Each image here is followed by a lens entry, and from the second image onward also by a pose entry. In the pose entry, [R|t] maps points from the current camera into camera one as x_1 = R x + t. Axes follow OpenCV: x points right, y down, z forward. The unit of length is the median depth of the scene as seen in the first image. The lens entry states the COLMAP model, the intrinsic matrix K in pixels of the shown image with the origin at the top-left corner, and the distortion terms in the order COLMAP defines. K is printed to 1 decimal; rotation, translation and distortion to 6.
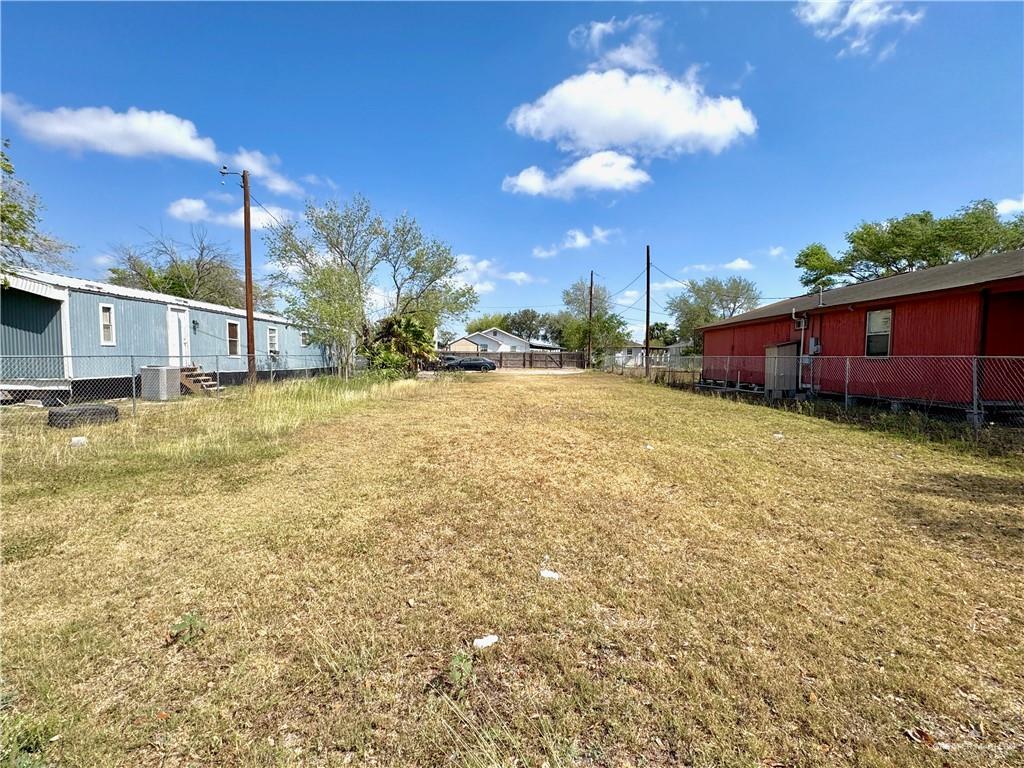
lens RADIAL K [[459.9, 0, 511.1], [0, 459.9, 380.3], [0, 0, 1]] dist [-0.001780, 0.000874]
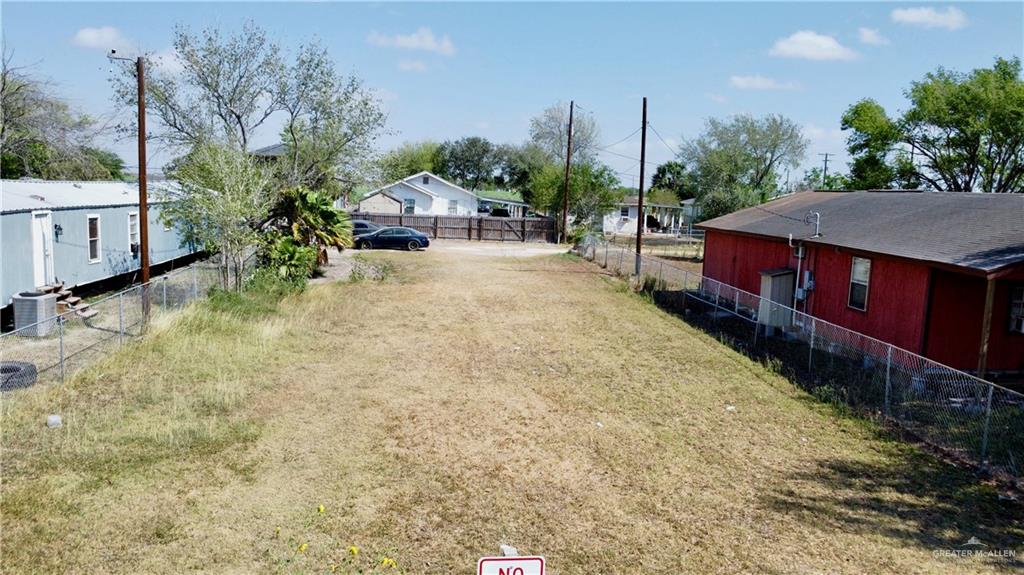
lens RADIAL K [[751.9, 0, 511.8], [0, 751.9, 277.5], [0, 0, 1]] dist [-0.025370, 0.001799]
pose [[0.995385, 0.021424, 0.093535, -0.020496], [-0.028367, 0.996888, 0.073544, -0.091484], [-0.091669, -0.075858, 0.992896, -0.197794]]
